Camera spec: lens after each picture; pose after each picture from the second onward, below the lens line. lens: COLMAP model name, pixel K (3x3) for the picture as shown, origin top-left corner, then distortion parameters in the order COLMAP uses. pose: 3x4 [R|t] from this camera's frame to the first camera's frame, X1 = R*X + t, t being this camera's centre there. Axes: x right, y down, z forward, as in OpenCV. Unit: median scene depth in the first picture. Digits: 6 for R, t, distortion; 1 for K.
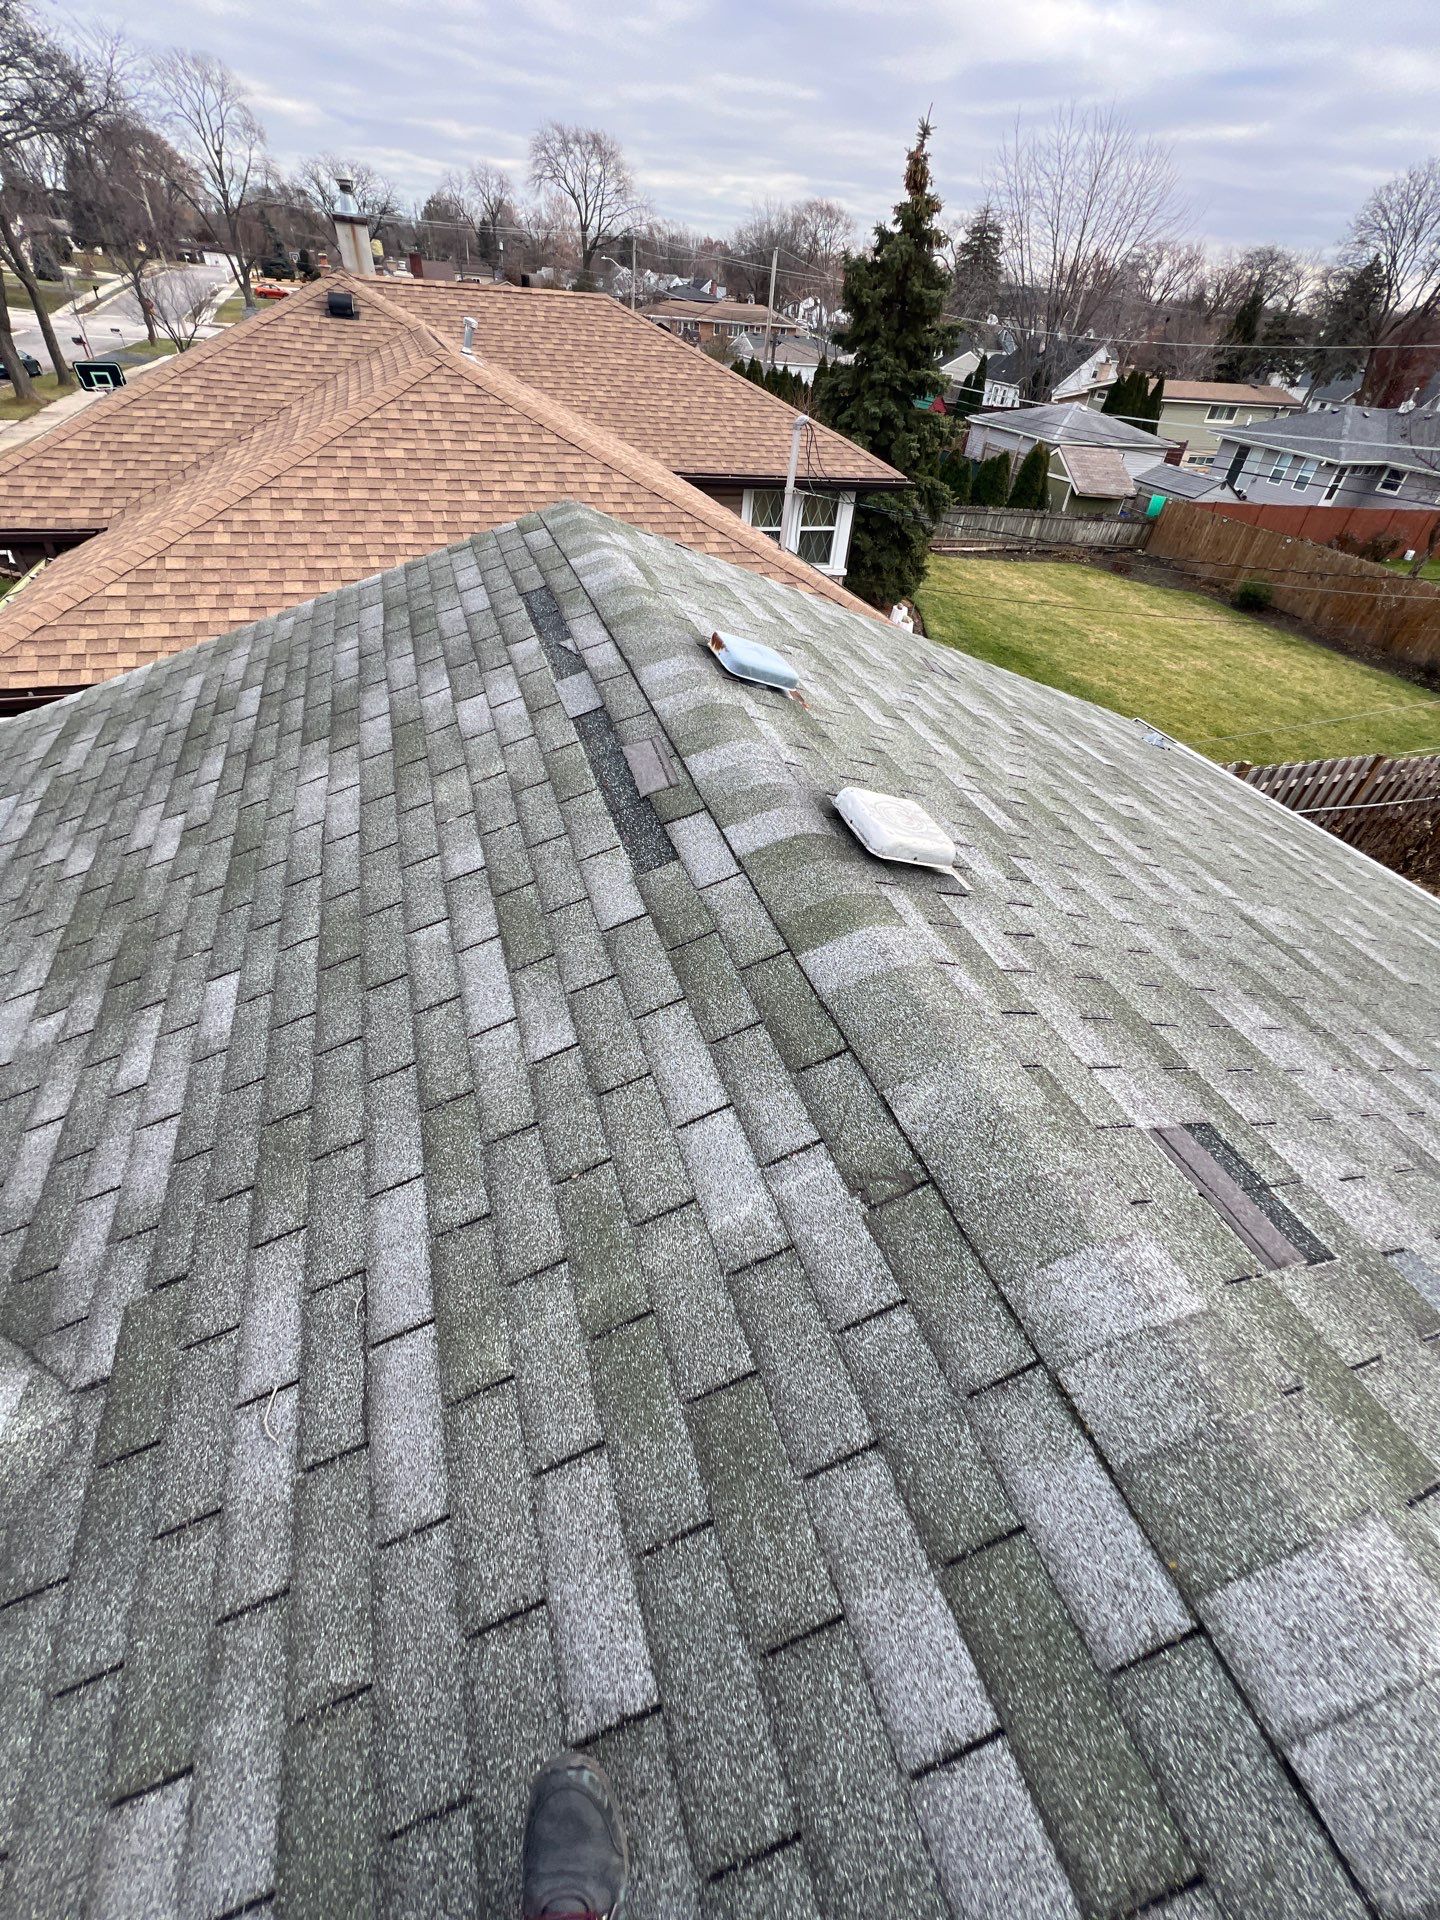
lens RADIAL K [[768.1, 0, 719.9], [0, 768.1, 965.9], [0, 0, 1]] dist [-0.000380, -0.000740]
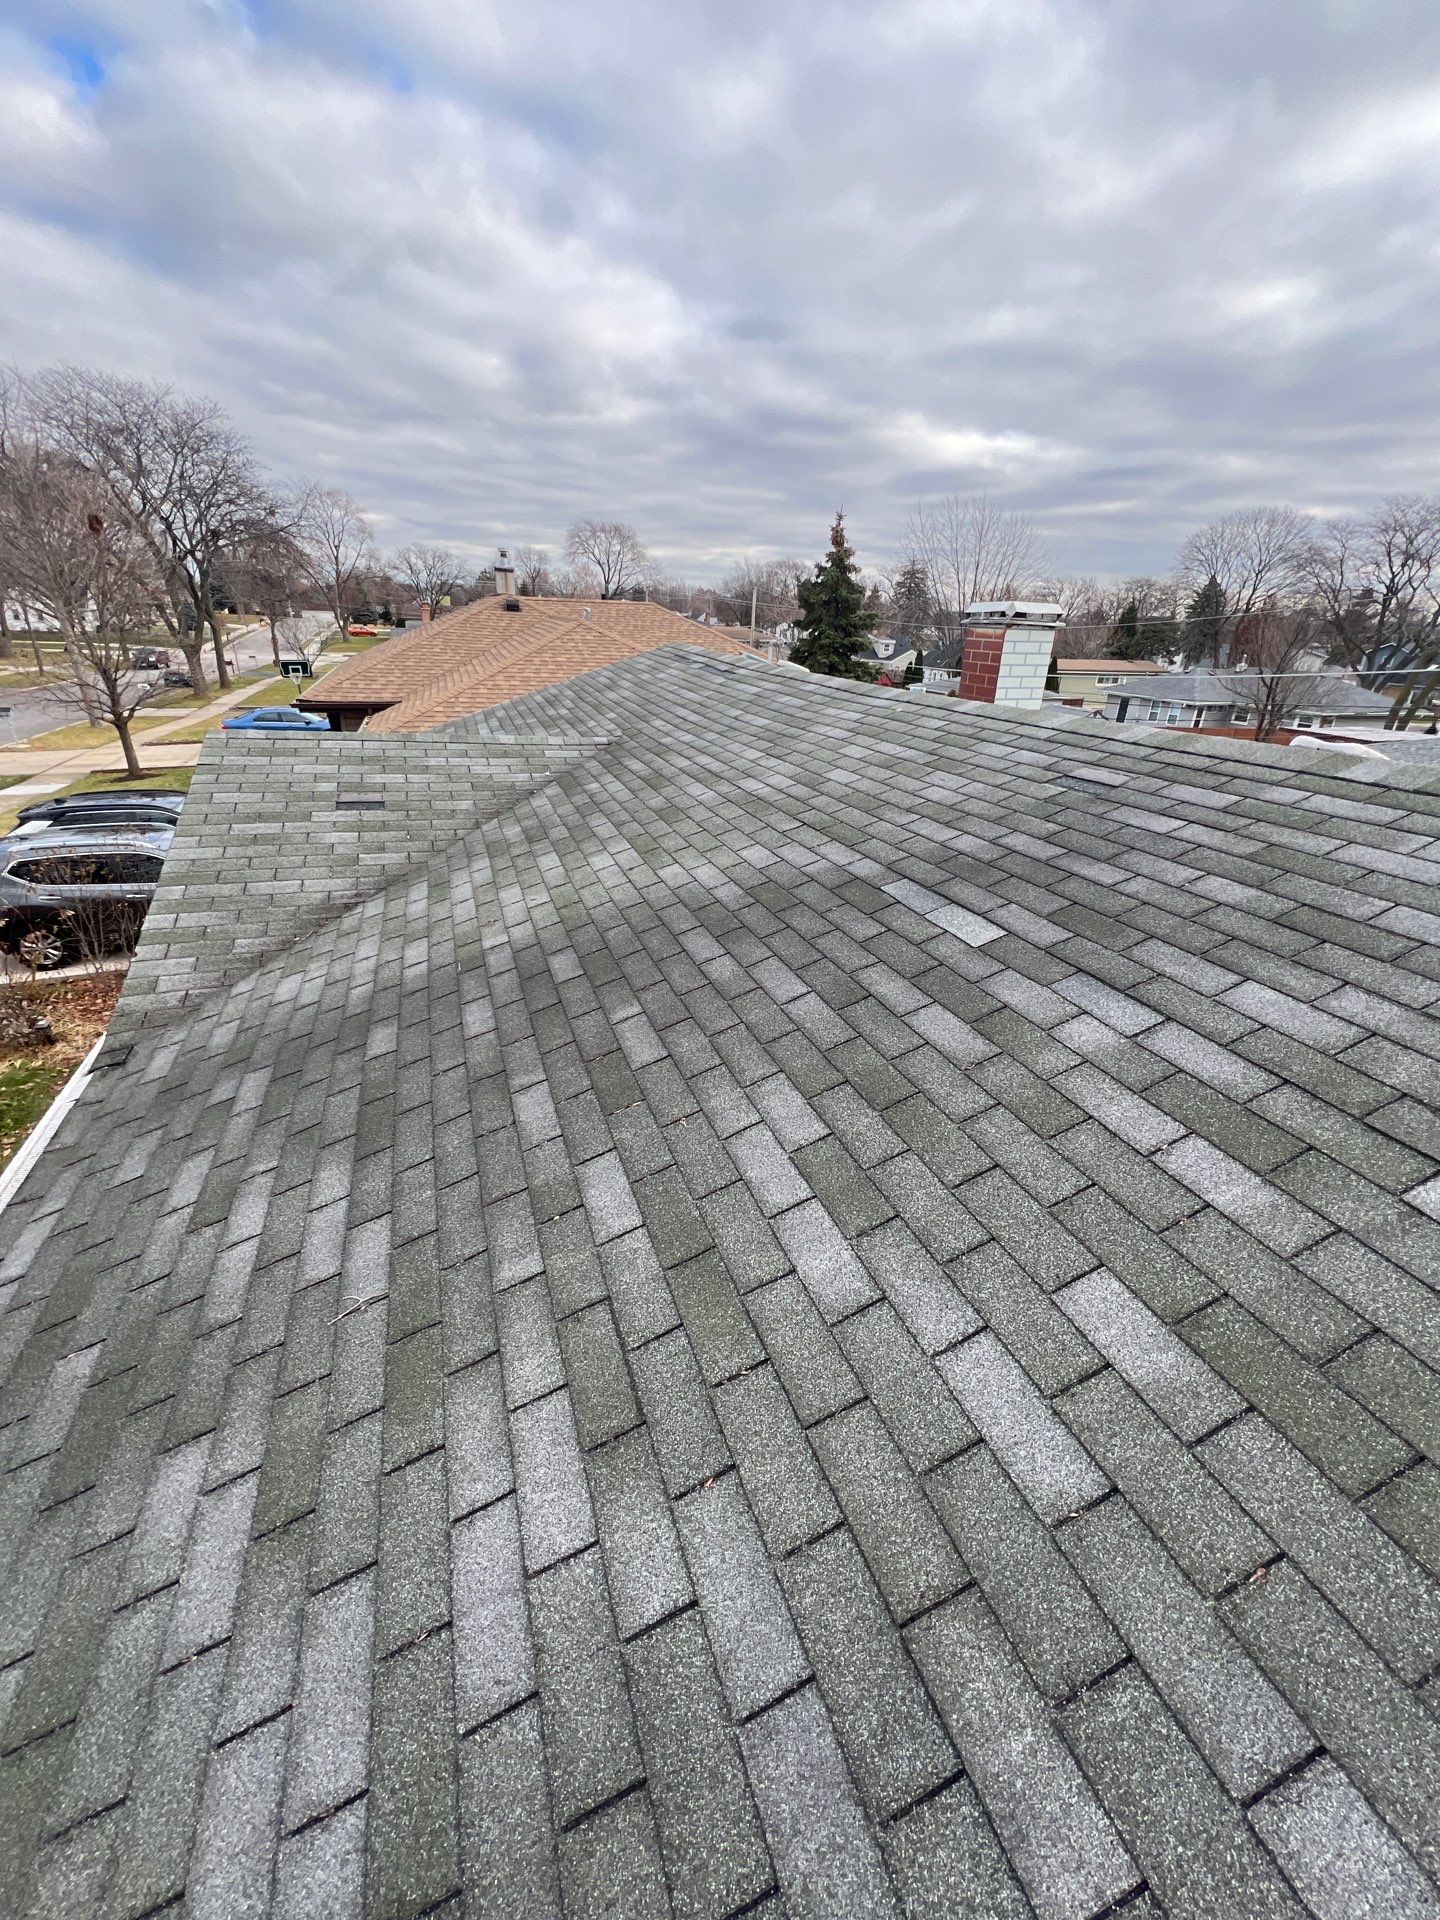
lens RADIAL K [[766.3, 0, 724.1], [0, 766.3, 966.0], [0, 0, 1]] dist [-0.003306, -0.000216]
pose [[0.999346, -0.036140, 0.001185, -0.008571], [0.034872, 0.954576, -0.295920, 0.119494], [0.009563, 0.295767, 0.955212, -0.110824]]
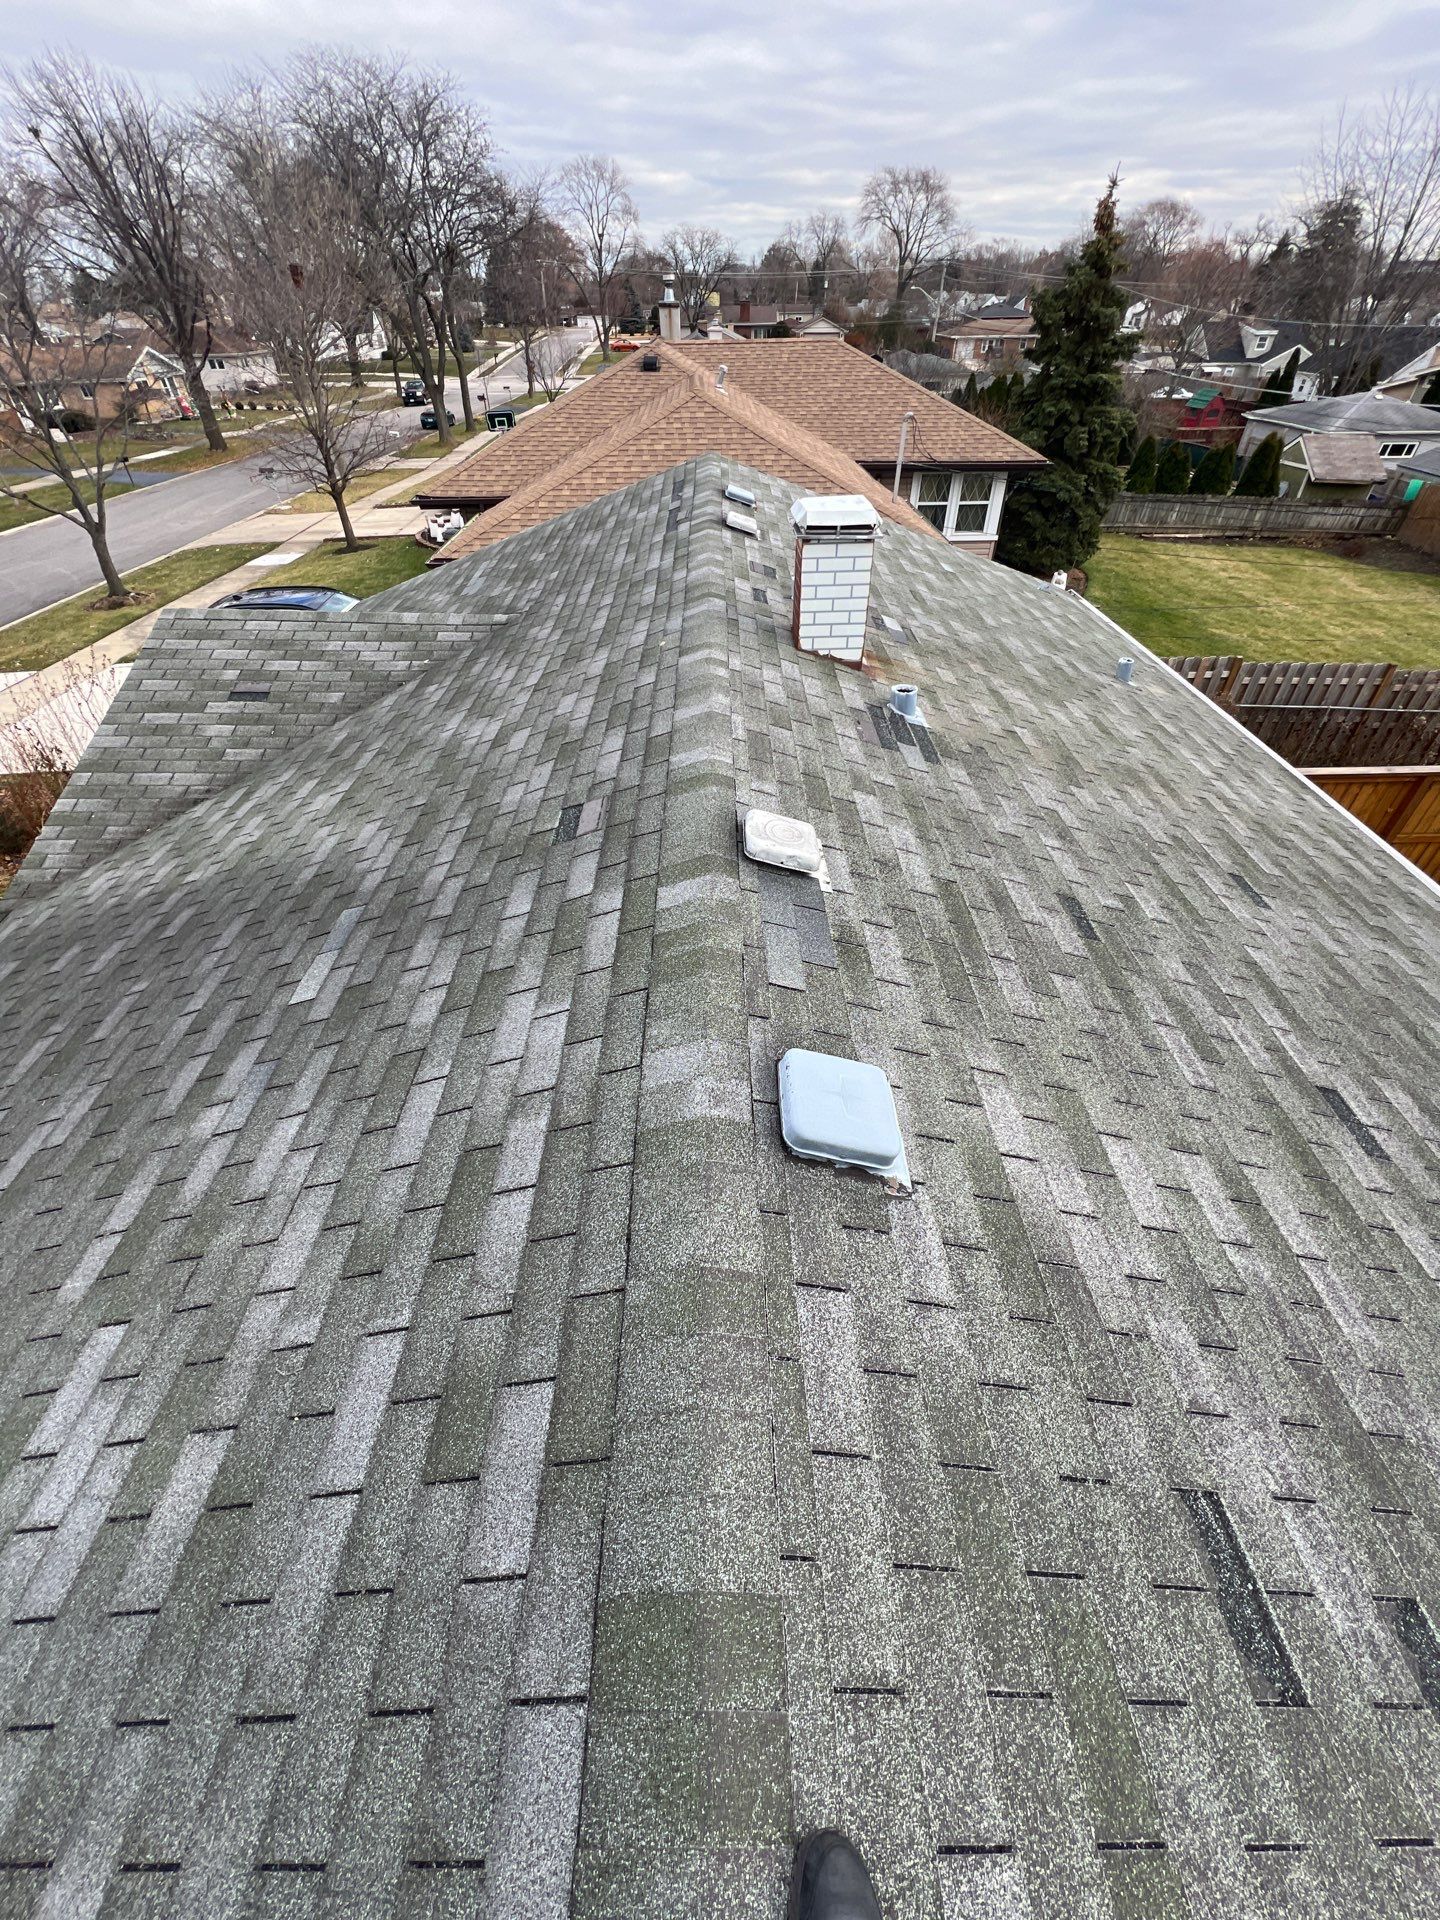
lens RADIAL K [[768.1, 0, 719.9], [0, 768.1, 965.9], [0, 0, 1]] dist [-0.000380, -0.000740]
pose [[0.946910, 0.144488, -0.287201, 0.071923], [-0.150351, 0.988631, 0.001656, 0.090460], [0.284175, 0.041613, 0.957869, -0.111636]]
